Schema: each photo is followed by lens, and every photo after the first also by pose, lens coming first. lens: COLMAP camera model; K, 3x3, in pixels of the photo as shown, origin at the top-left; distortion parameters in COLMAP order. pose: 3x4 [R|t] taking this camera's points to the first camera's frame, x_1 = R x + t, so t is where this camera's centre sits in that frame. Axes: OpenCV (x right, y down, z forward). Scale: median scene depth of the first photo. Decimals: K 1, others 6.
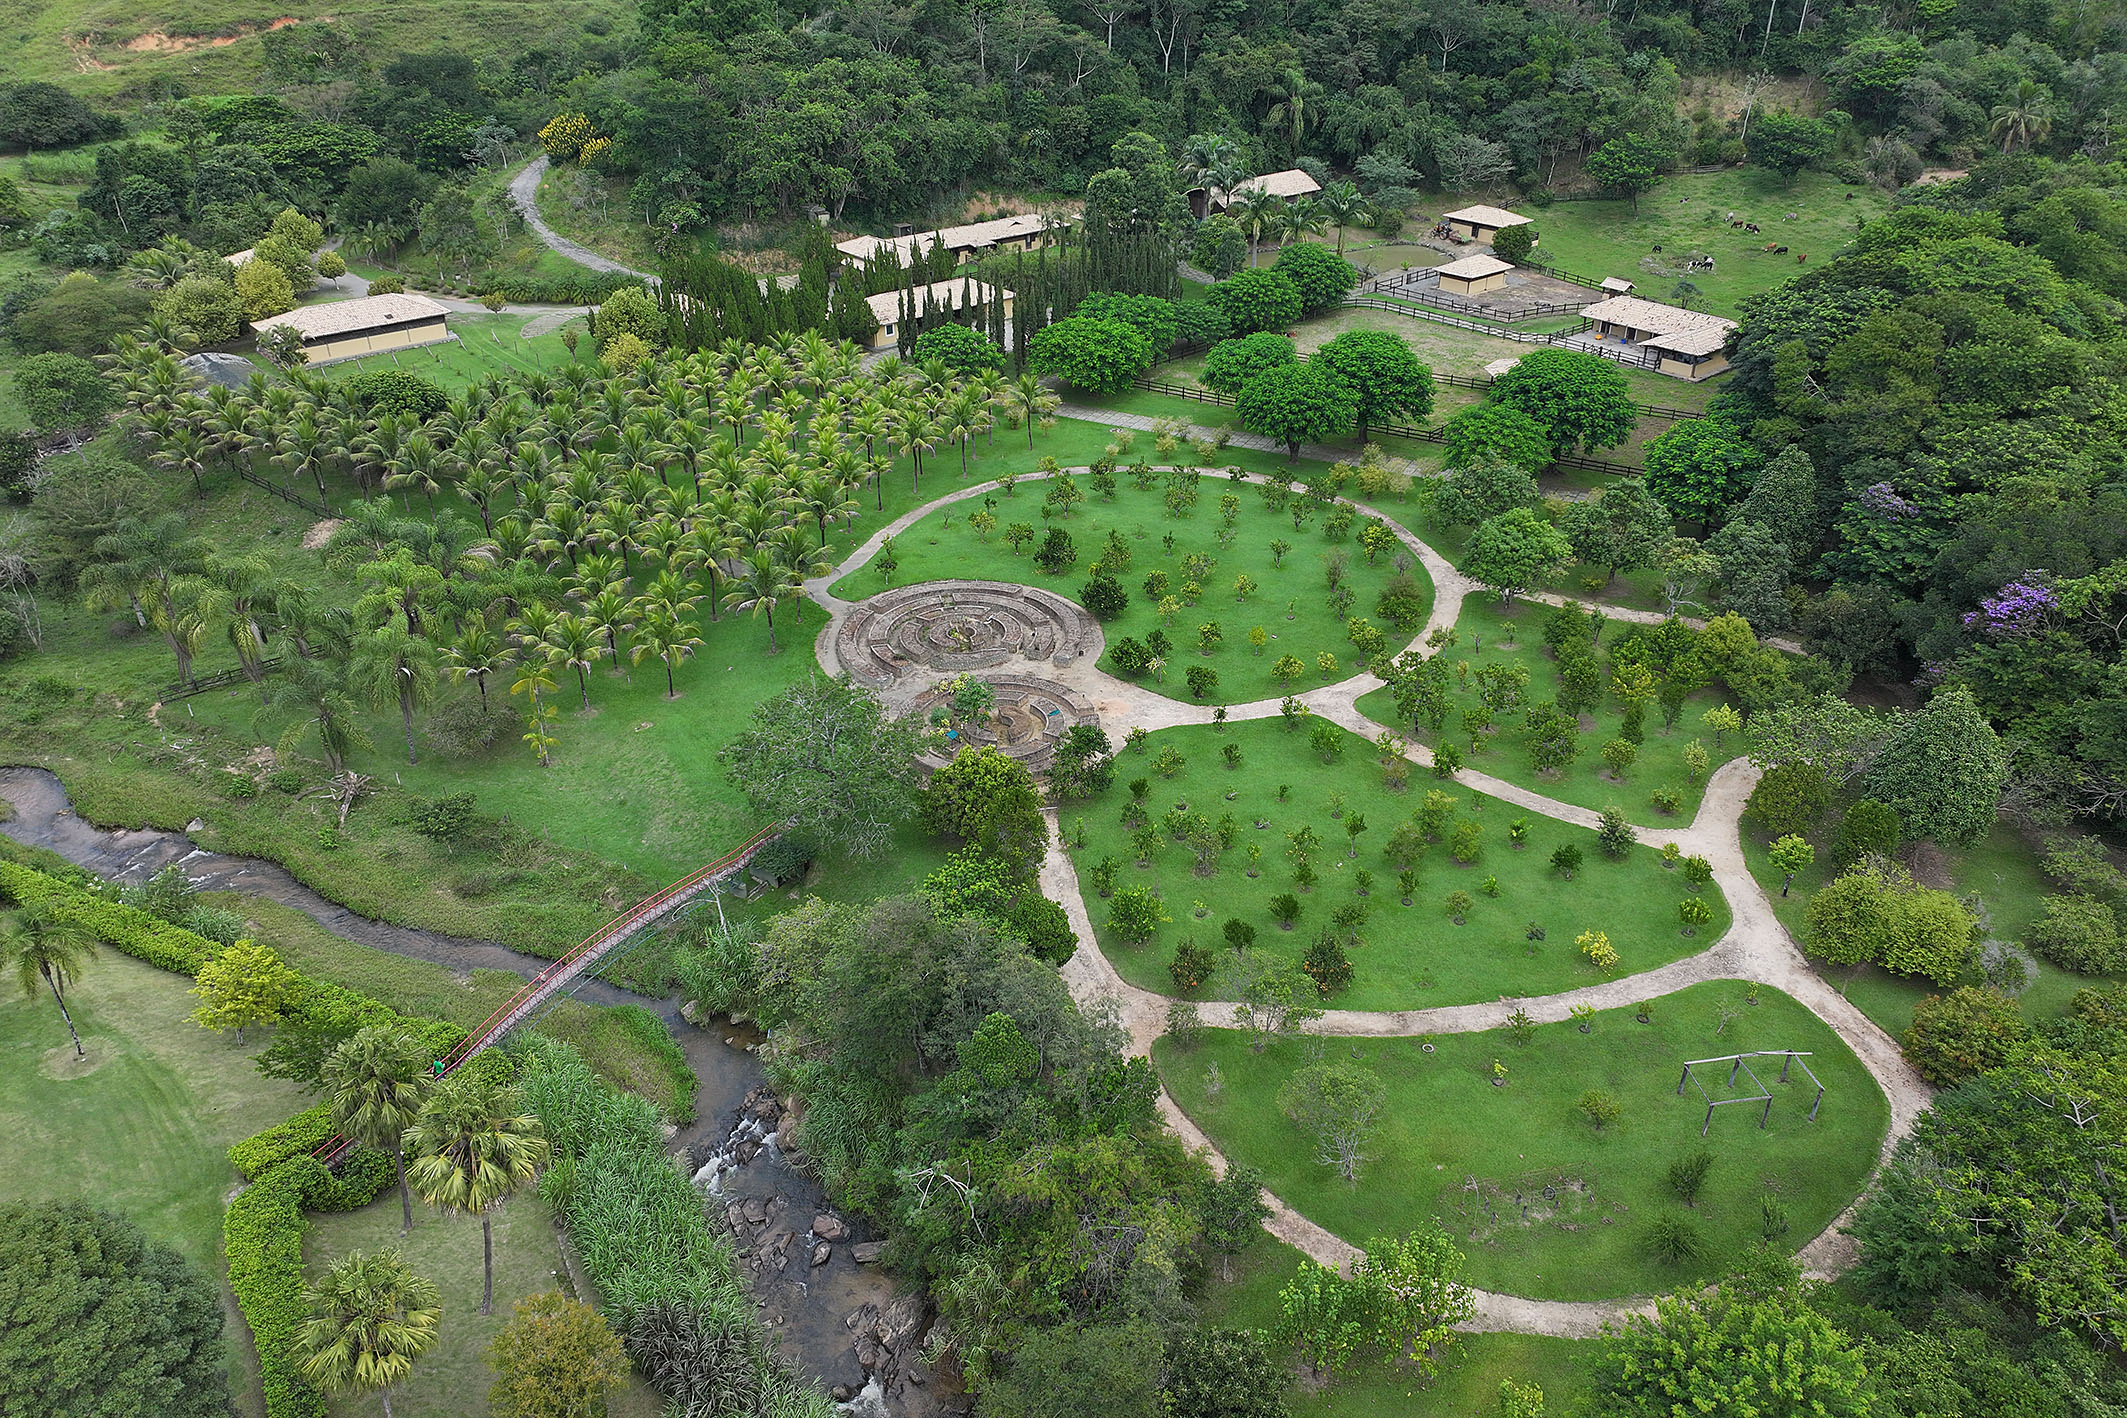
lens RADIAL K [[1532.9, 0, 1065.7], [0, 1532.9, 658.9], [0, 0, 1]] dist [0.008219, 0.005968]
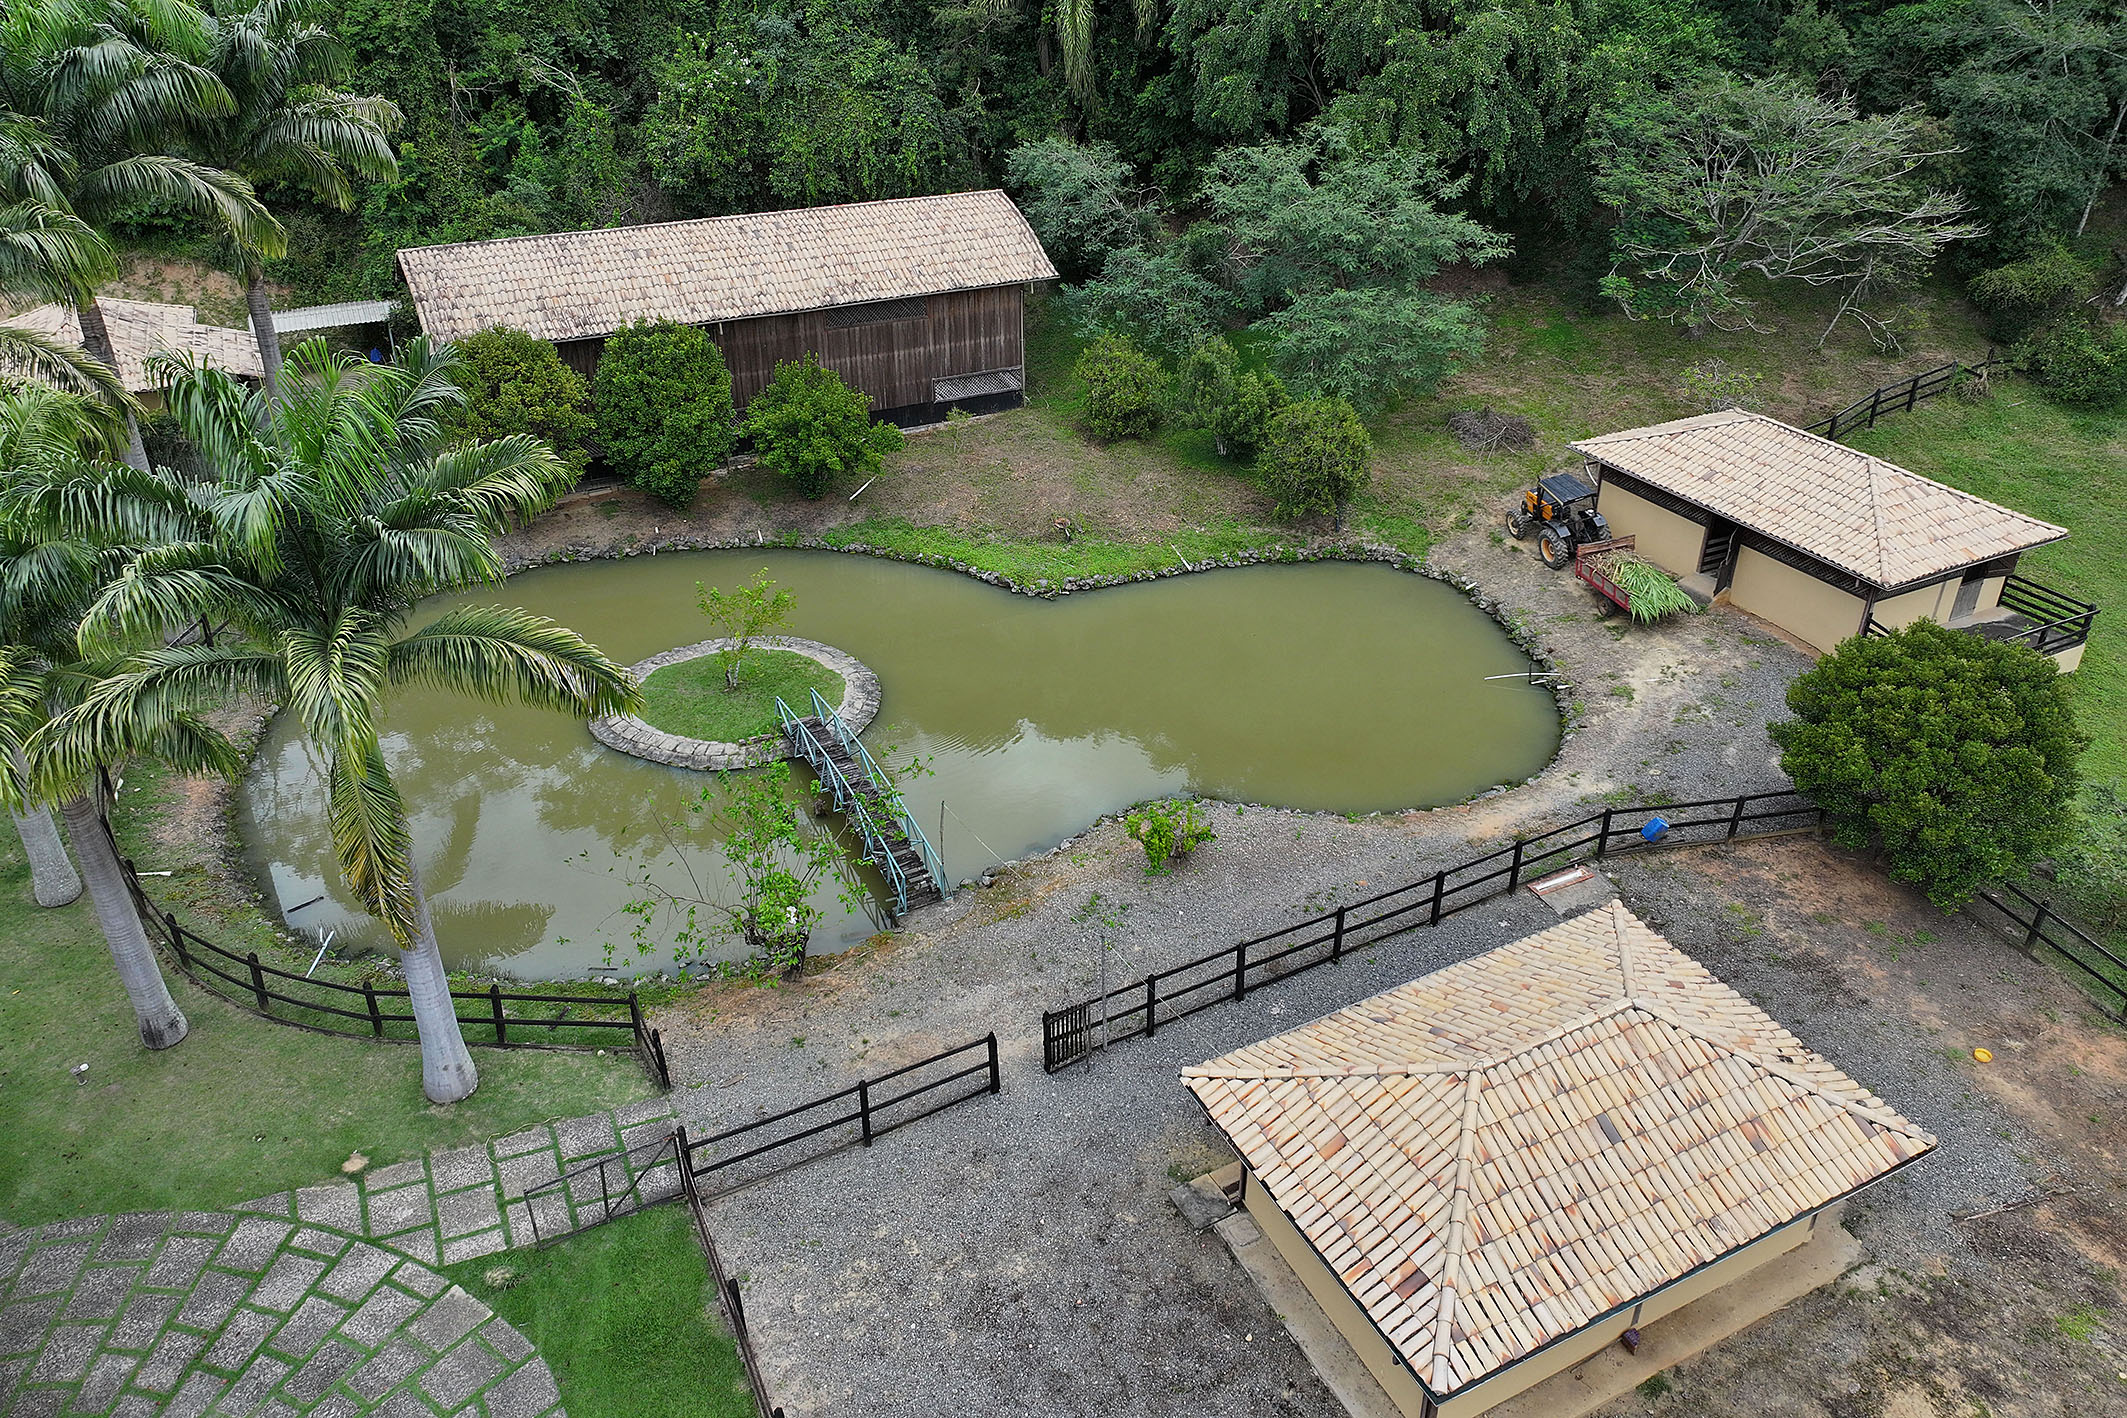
lens RADIAL K [[1532.9, 0, 1065.7], [0, 1532.9, 658.9], [0, 0, 1]] dist [0.008219, 0.005968]
pose [[0.975309, 0.106261, -0.193600, 0.219472], [-0.107000, 0.994237, 0.006666, -0.251289], [0.193193, 0.014213, 0.981058, 0.775031]]
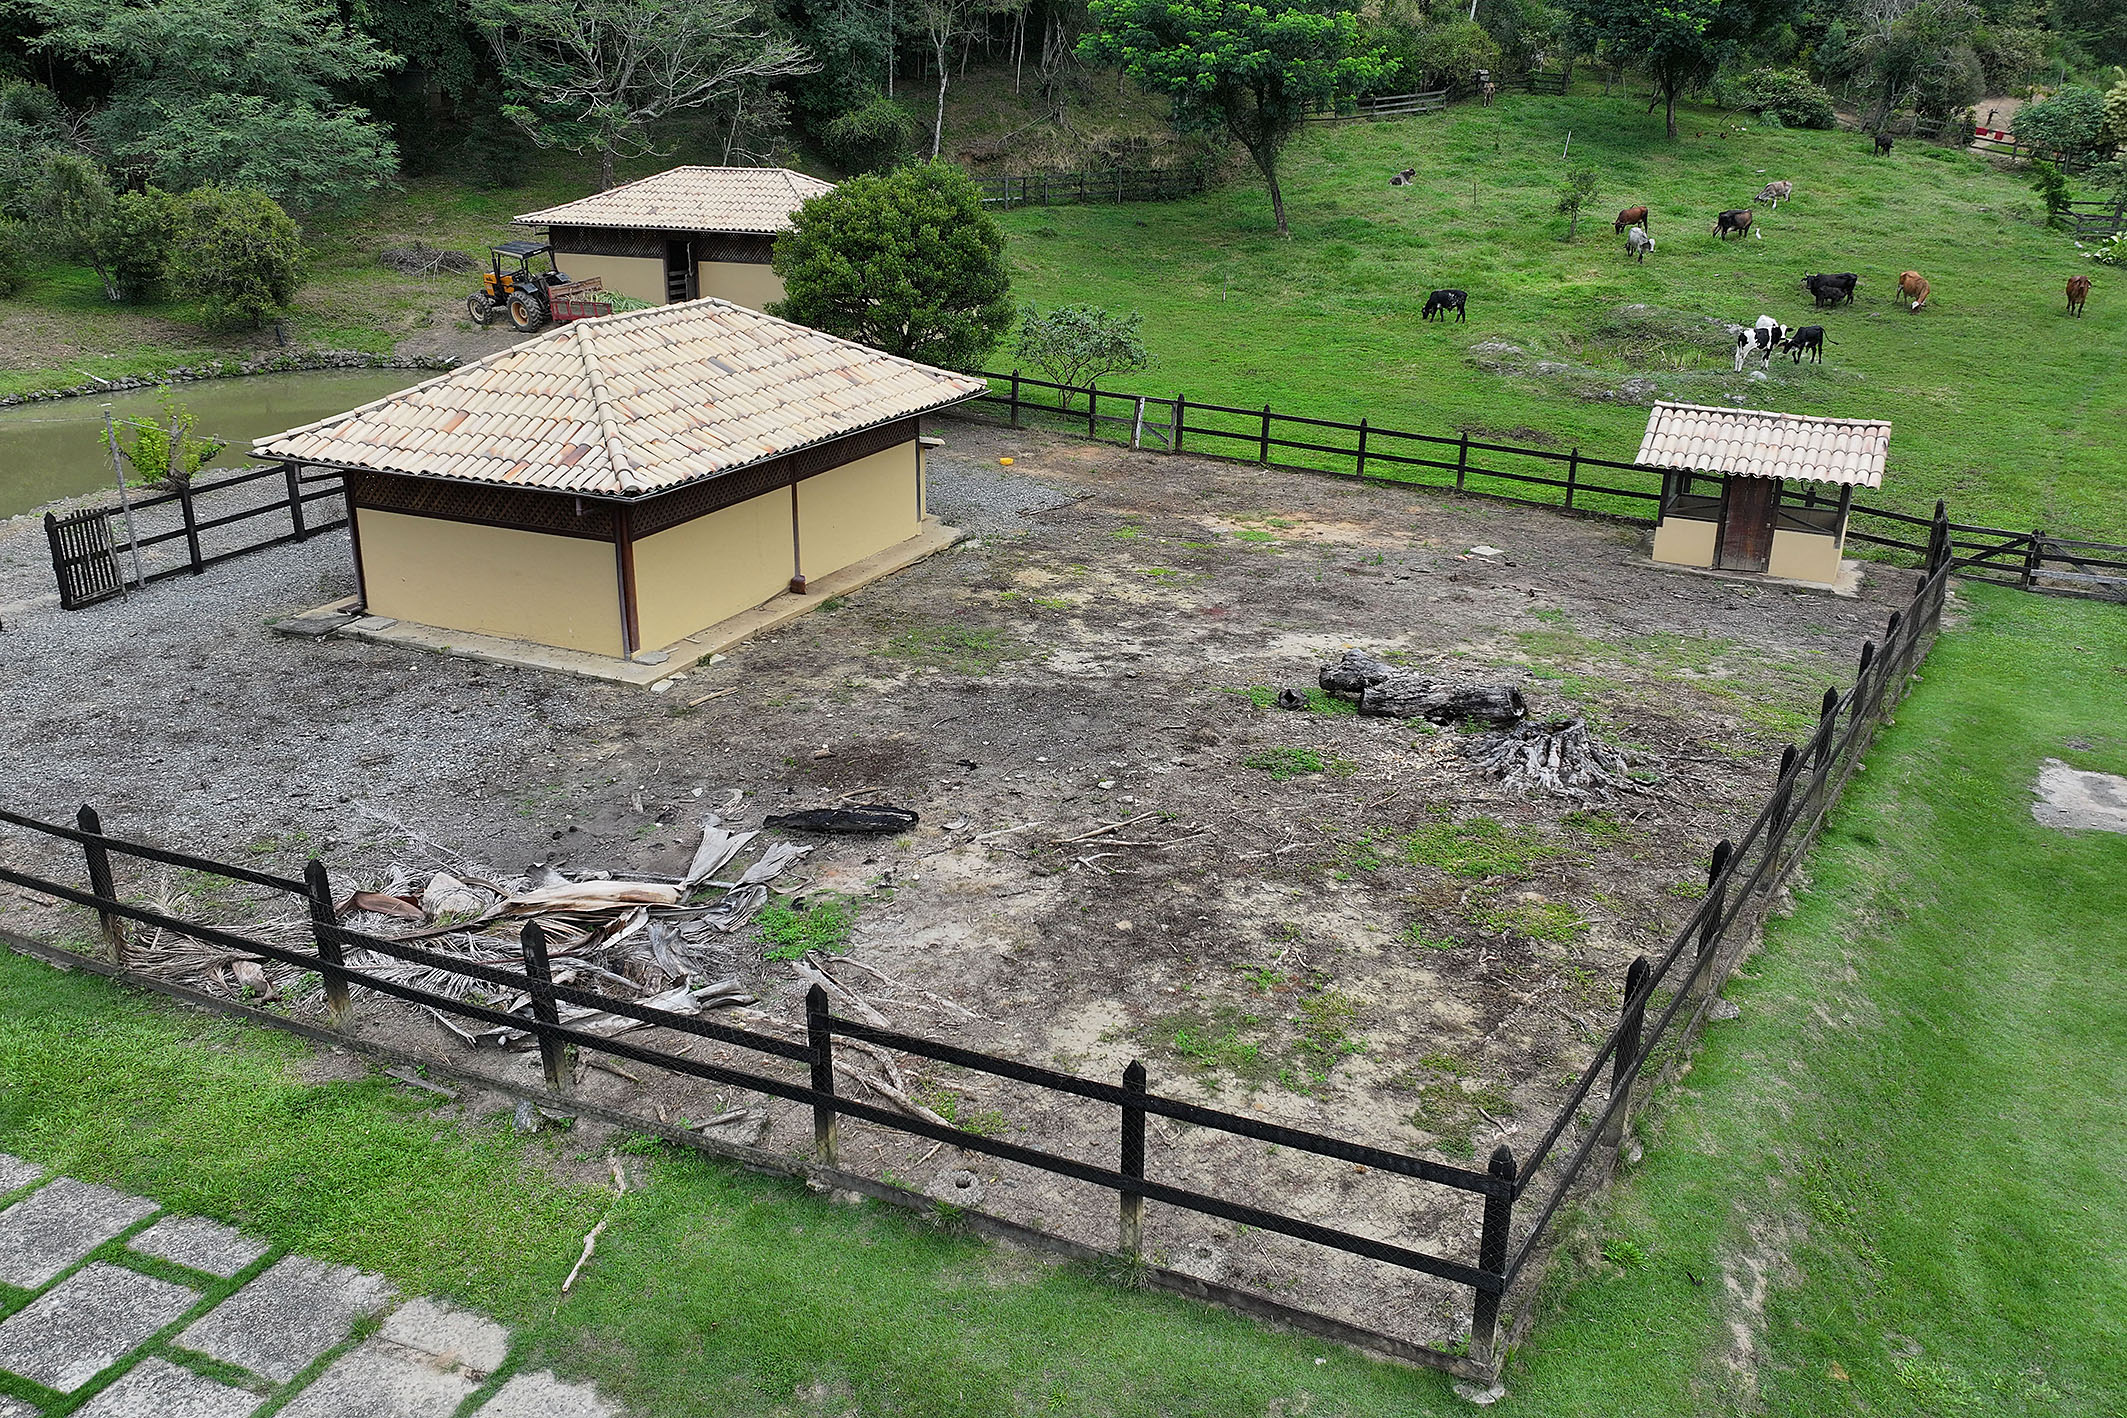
lens RADIAL K [[1627.8, 0, 1051.2], [0, 1627.8, 645.2], [0, 0, 1]] dist [0.007398, 0.012940]
pose [[0.903579, -0.122377, 0.410571, 0.211453], [0.188012, 0.974391, -0.123342, -0.191881], [-0.384963, 0.188642, 0.903448, 0.778246]]
